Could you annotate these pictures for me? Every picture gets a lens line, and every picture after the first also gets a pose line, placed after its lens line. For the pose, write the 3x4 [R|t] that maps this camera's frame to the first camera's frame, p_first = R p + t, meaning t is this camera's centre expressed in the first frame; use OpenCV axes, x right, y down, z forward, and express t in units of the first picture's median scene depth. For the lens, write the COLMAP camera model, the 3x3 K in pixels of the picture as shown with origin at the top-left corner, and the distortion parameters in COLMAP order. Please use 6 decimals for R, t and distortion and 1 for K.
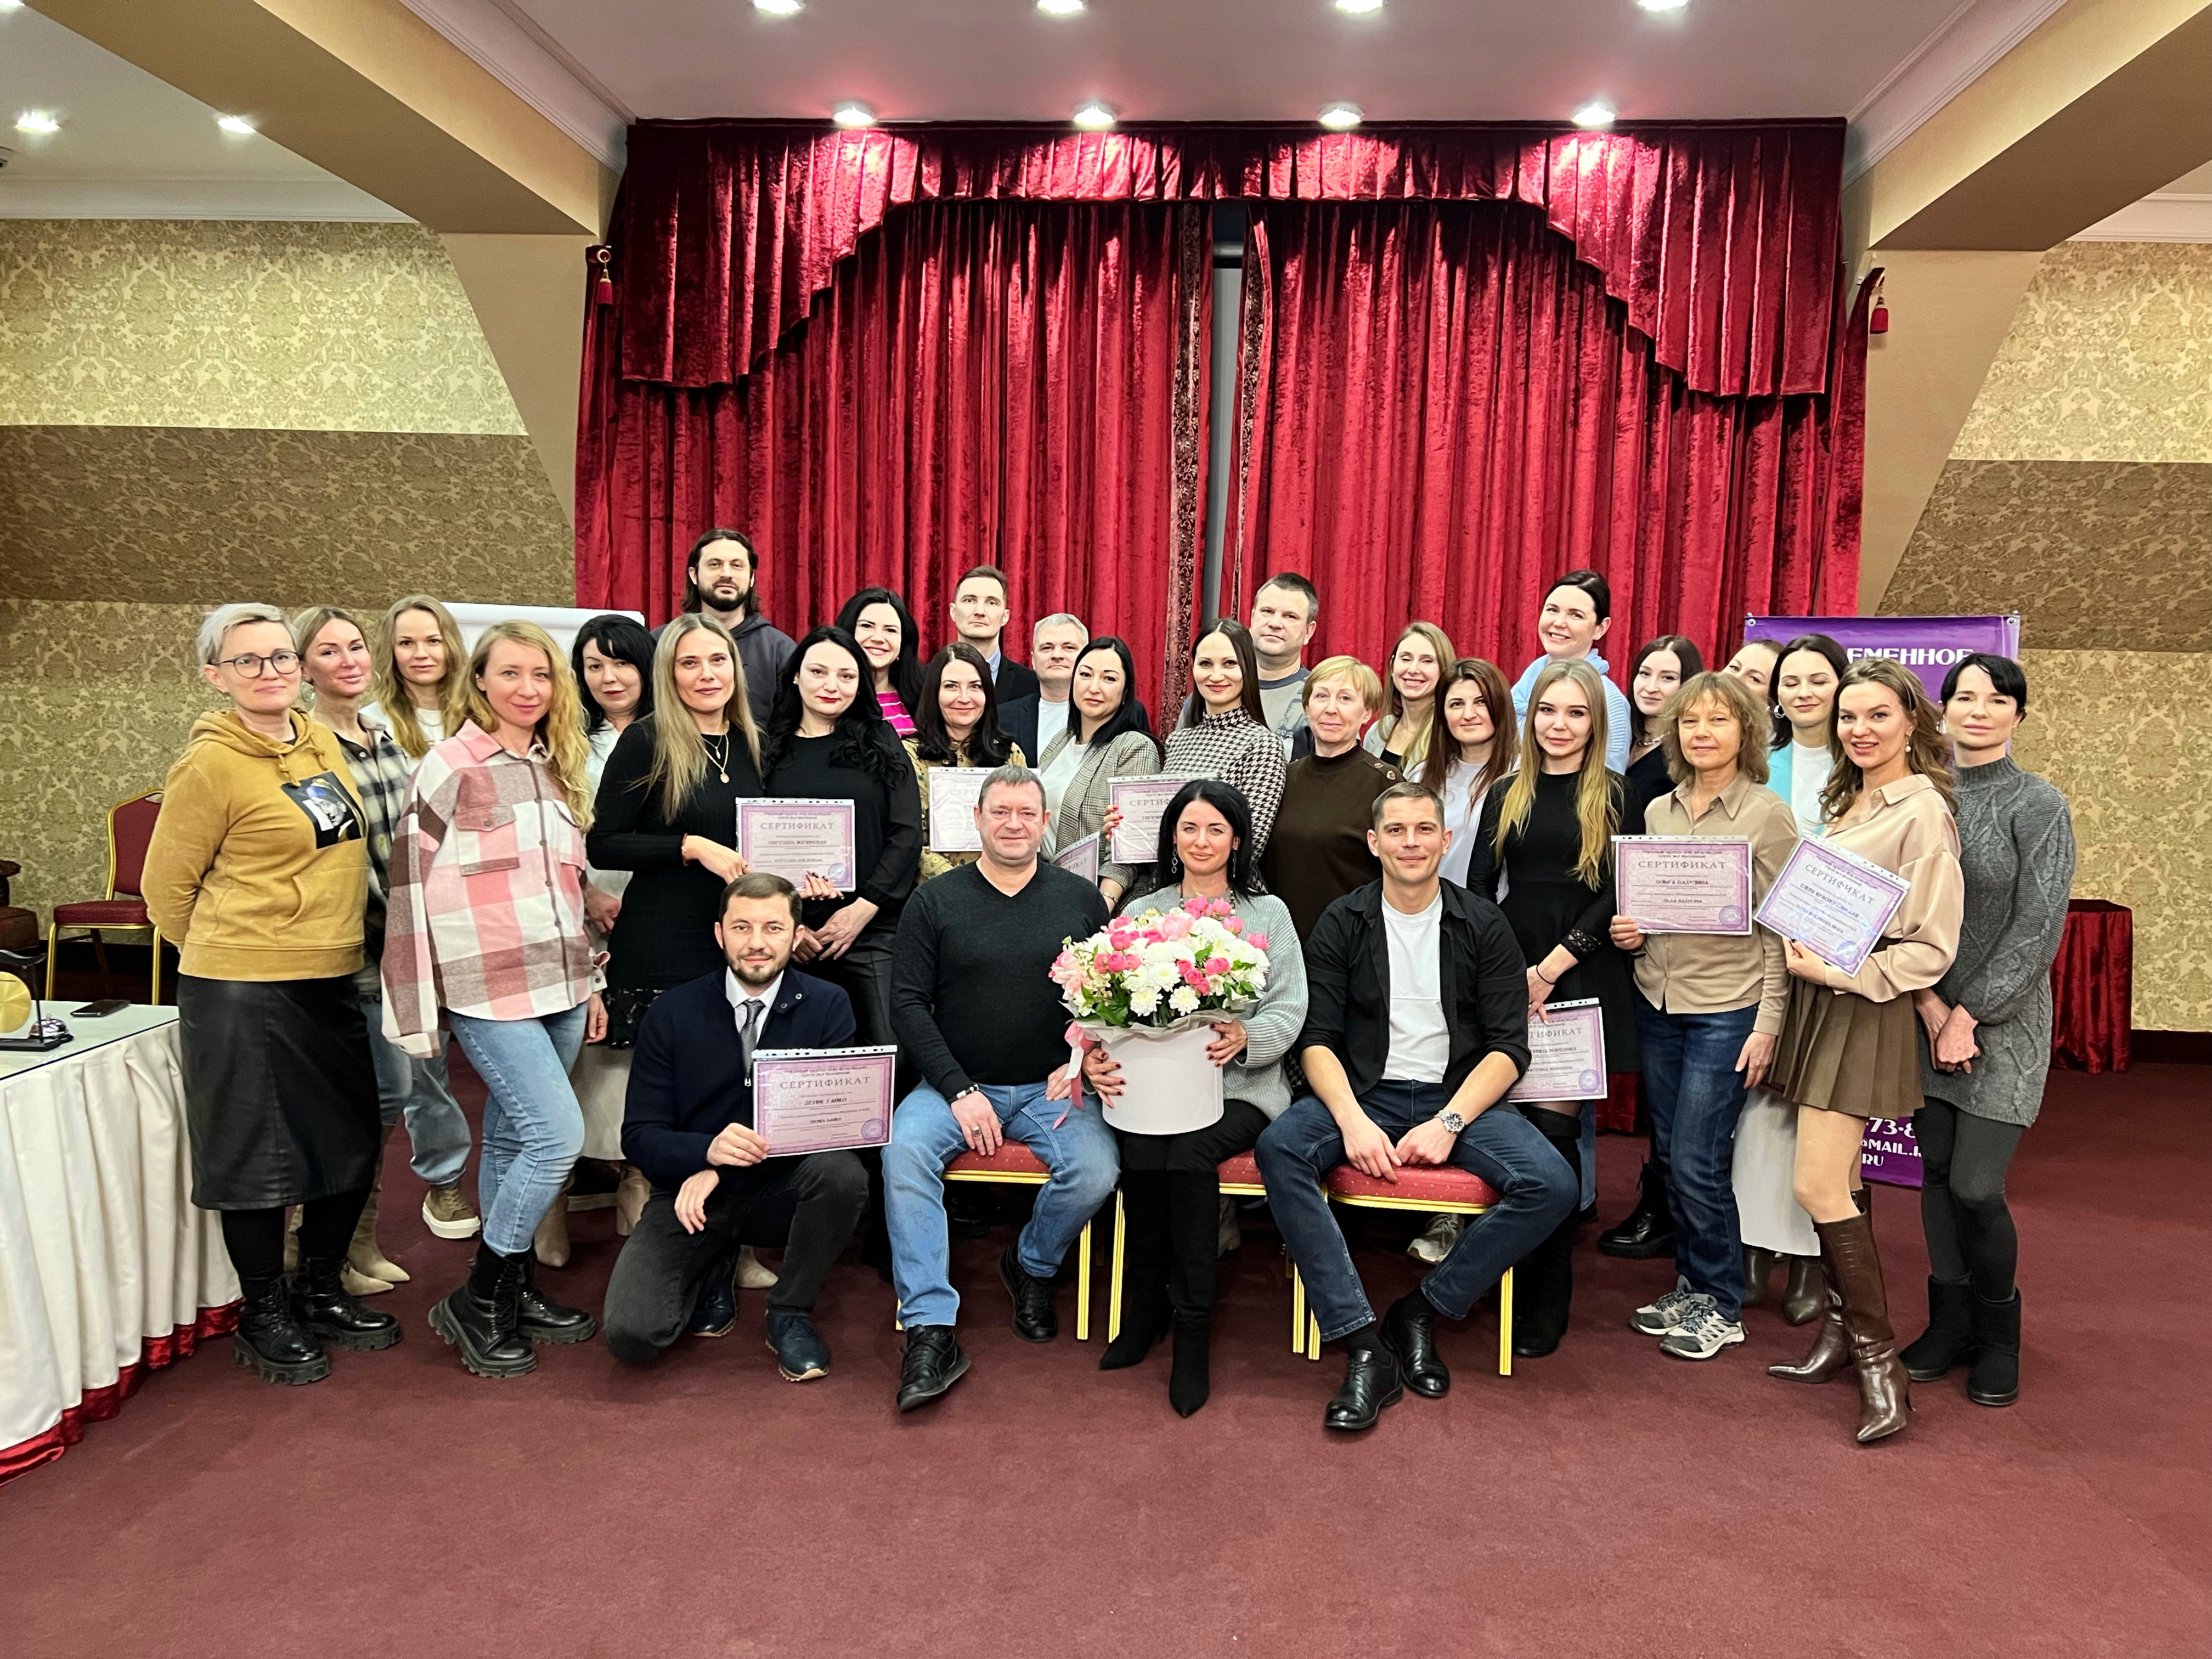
lens RADIAL K [[1652.7, 0, 1123.6], [0, 1652.7, 842.2], [0, 0, 1]] dist [0.074546, -0.081895]
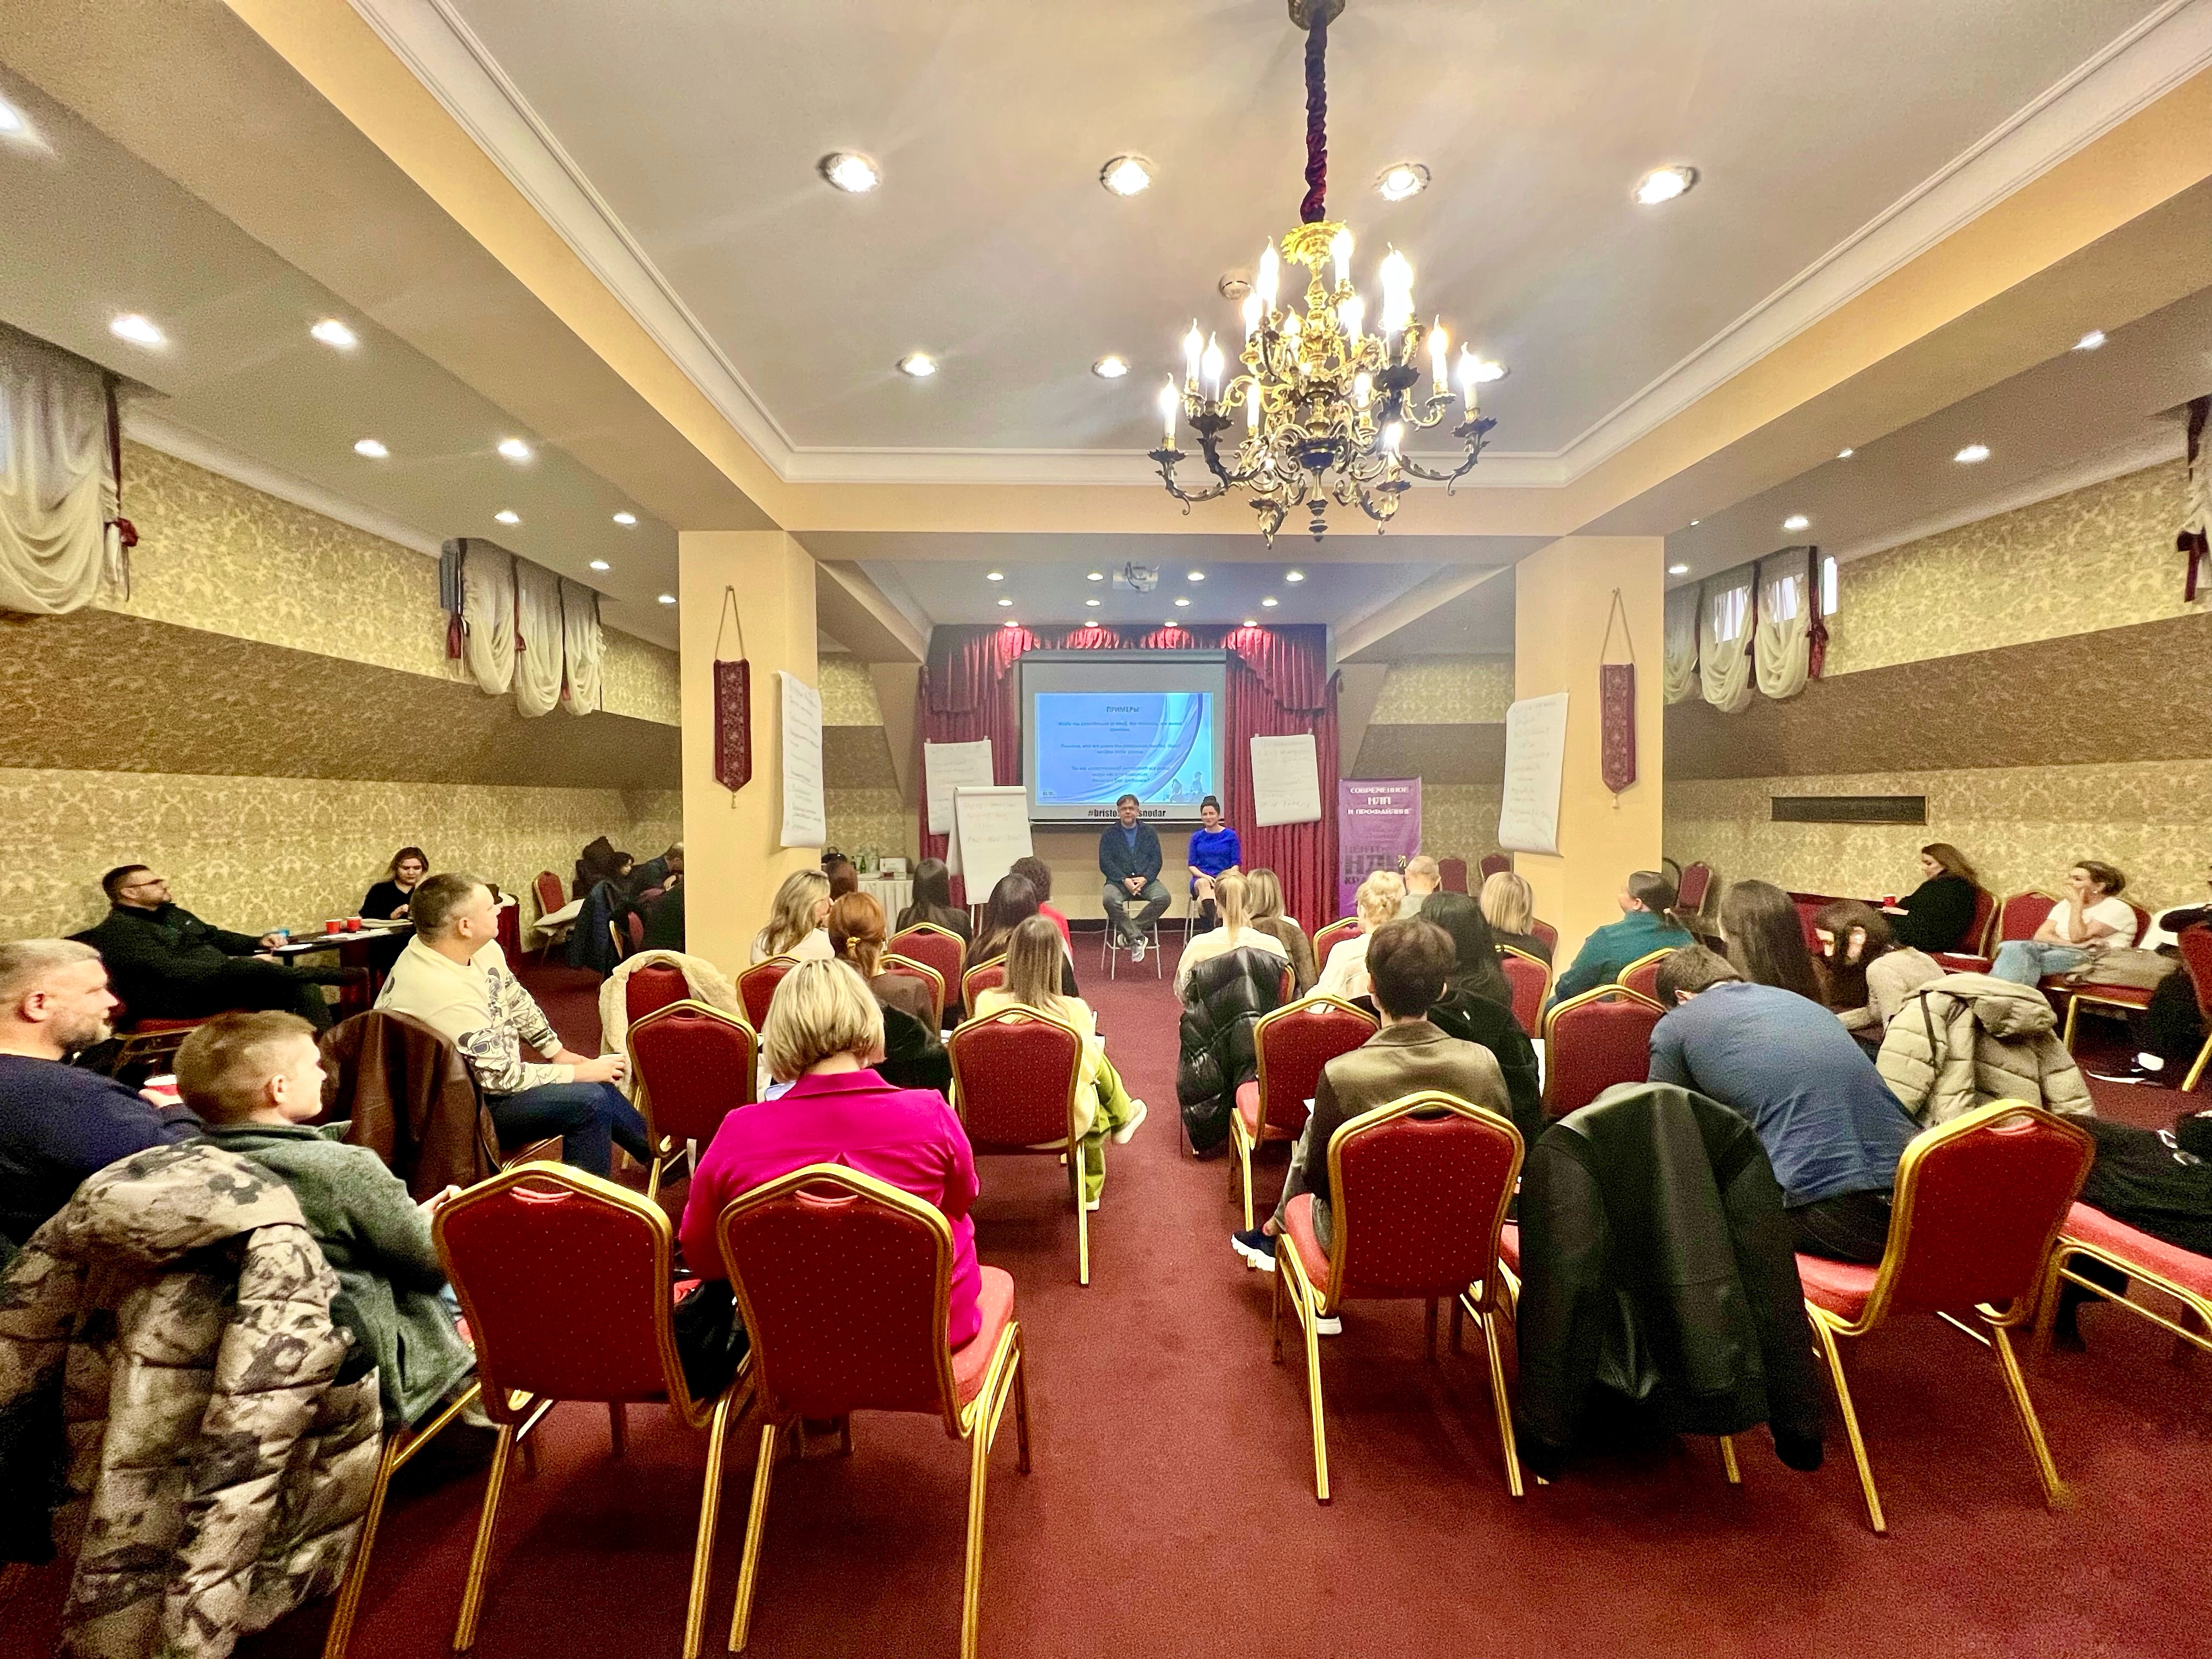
lens RADIAL K [[887.0, 0, 1099.6], [0, 887.0, 828.3], [0, 0, 1]] dist [-0.001204, -0.000128]
pose [[0.993438, -0.036513, 0.108385, -0.188836], [0.044353, 0.996501, -0.070835, 0.055782], [-0.105419, 0.075178, 0.991582, -0.577681]]
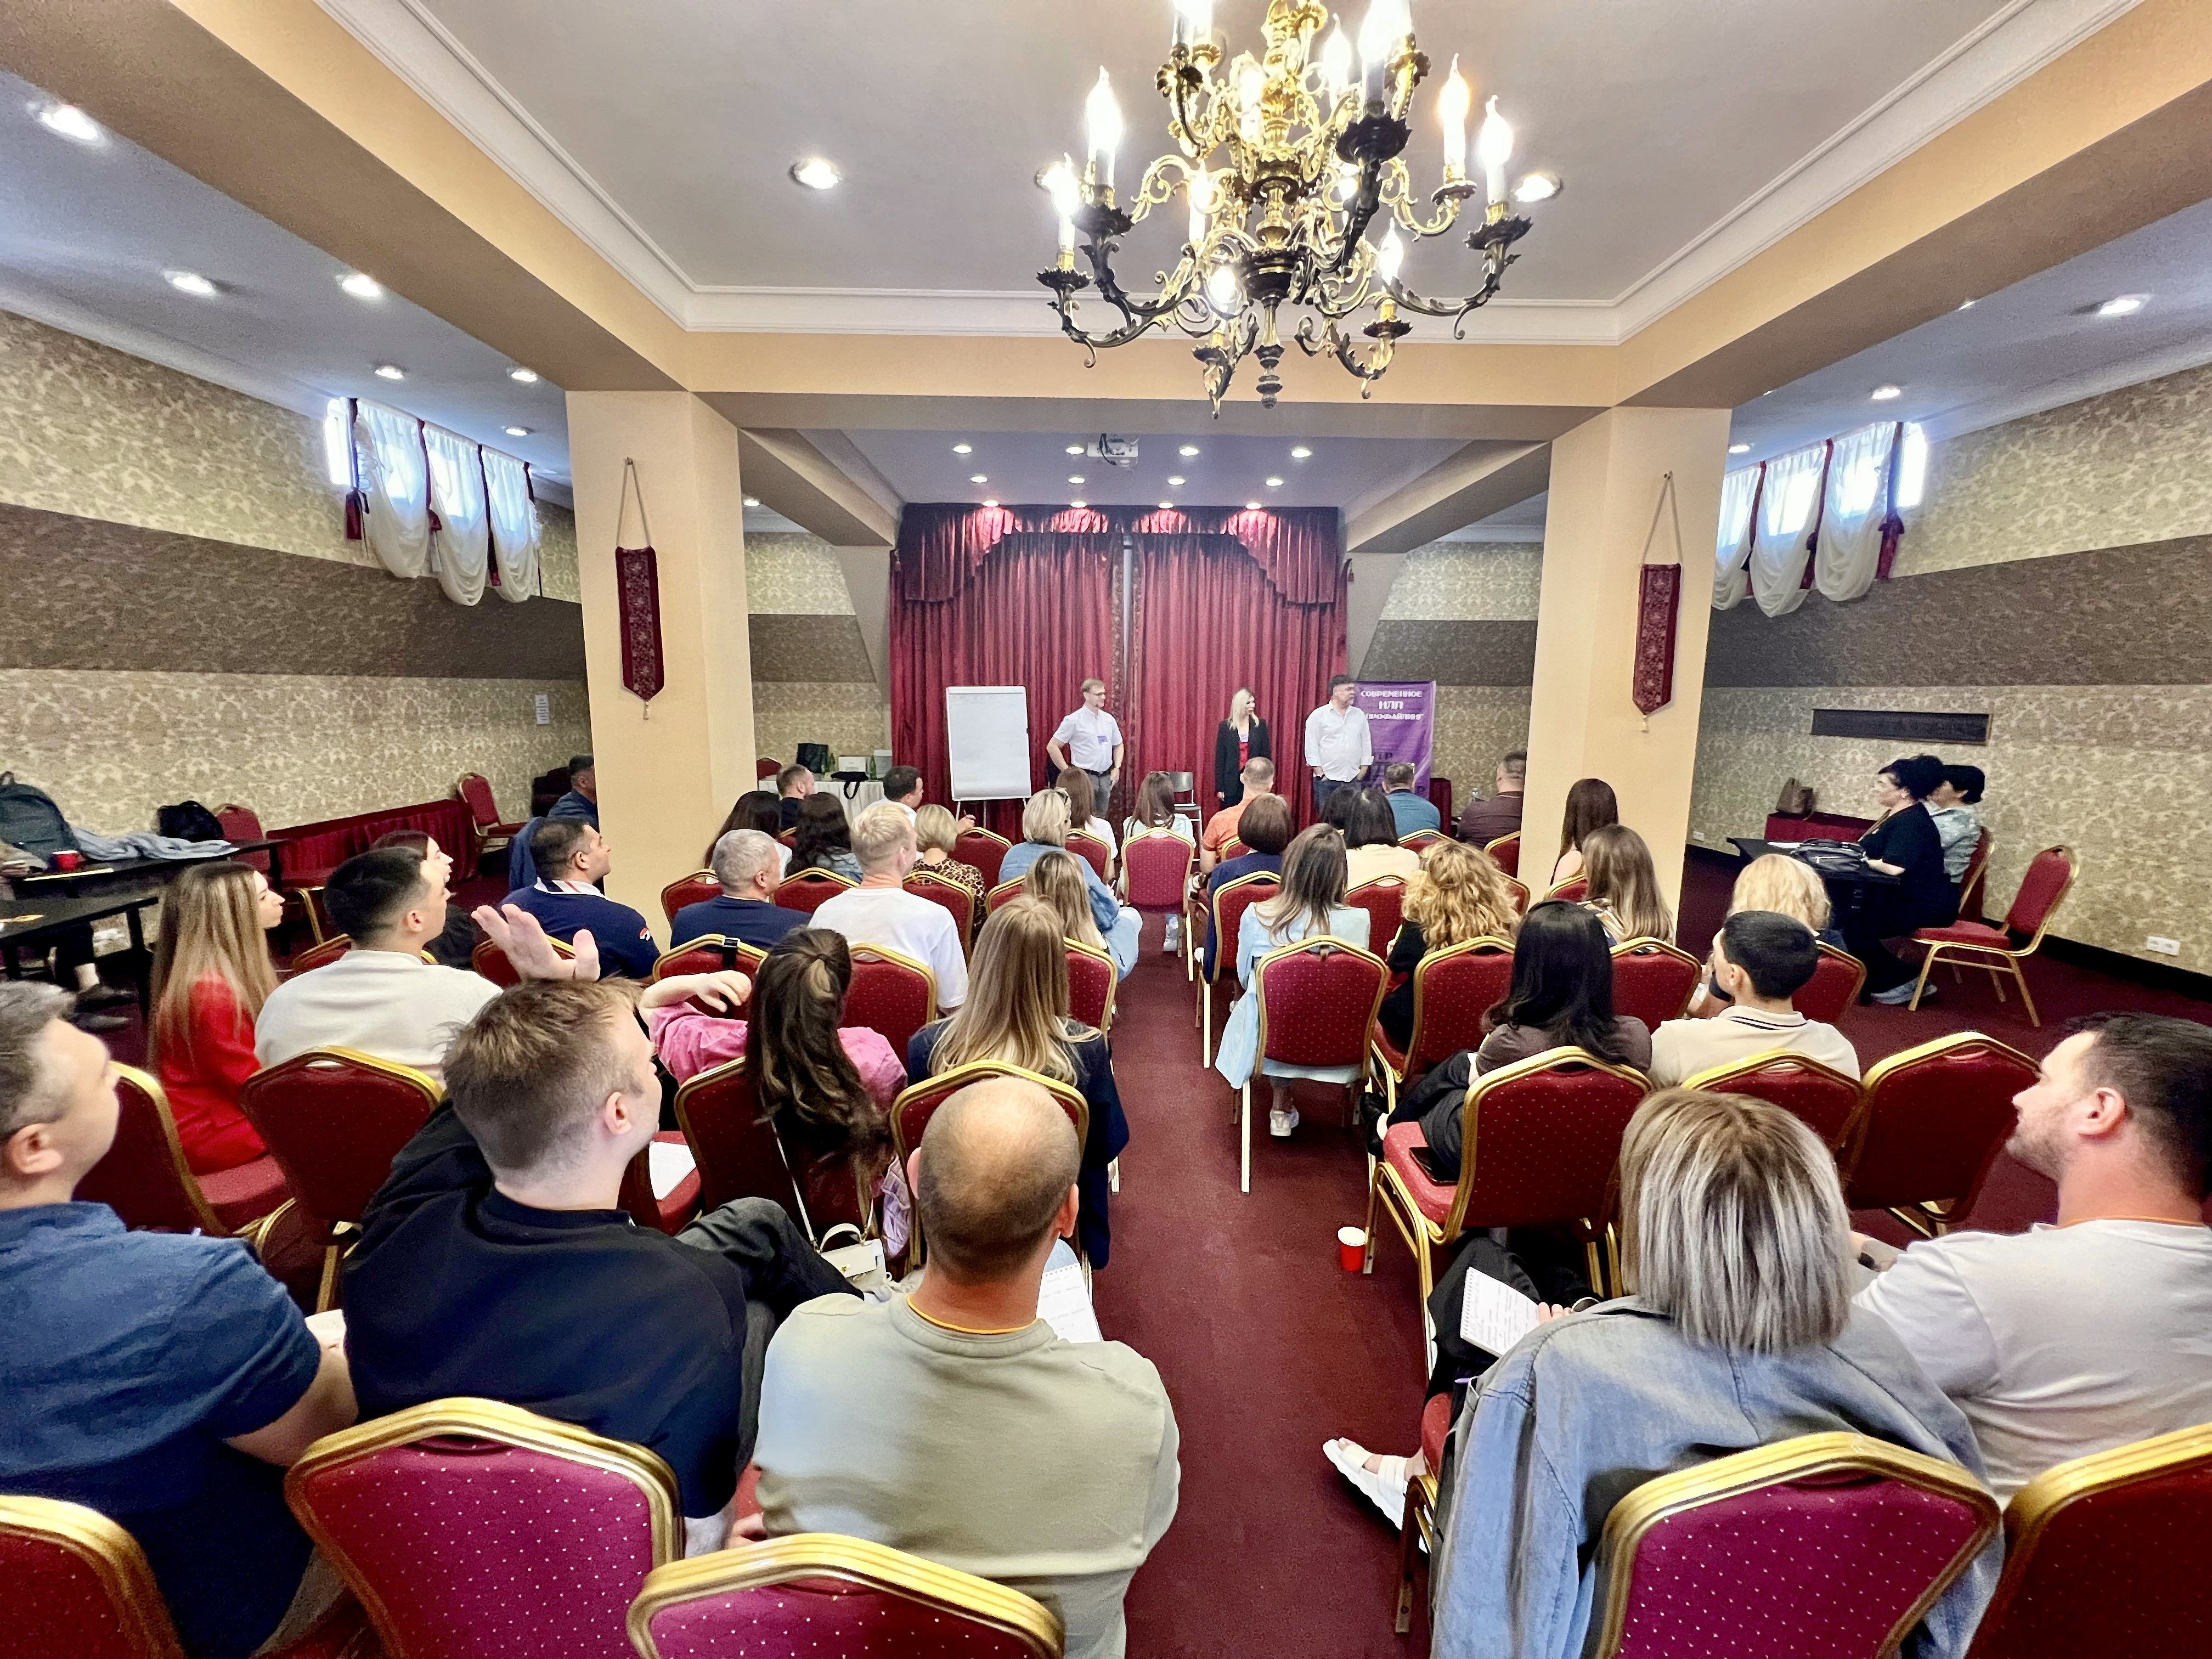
lens RADIAL K [[887.0, 0, 1099.9], [0, 887.0, 826.9], [0, 0, 1]] dist [-0.001204, -0.000128]
pose [[0.995296, -0.034632, 0.090482, -0.131520], [0.029698, 0.998027, 0.055311, 0.022532], [-0.092219, -0.052364, 0.994361, -0.493122]]
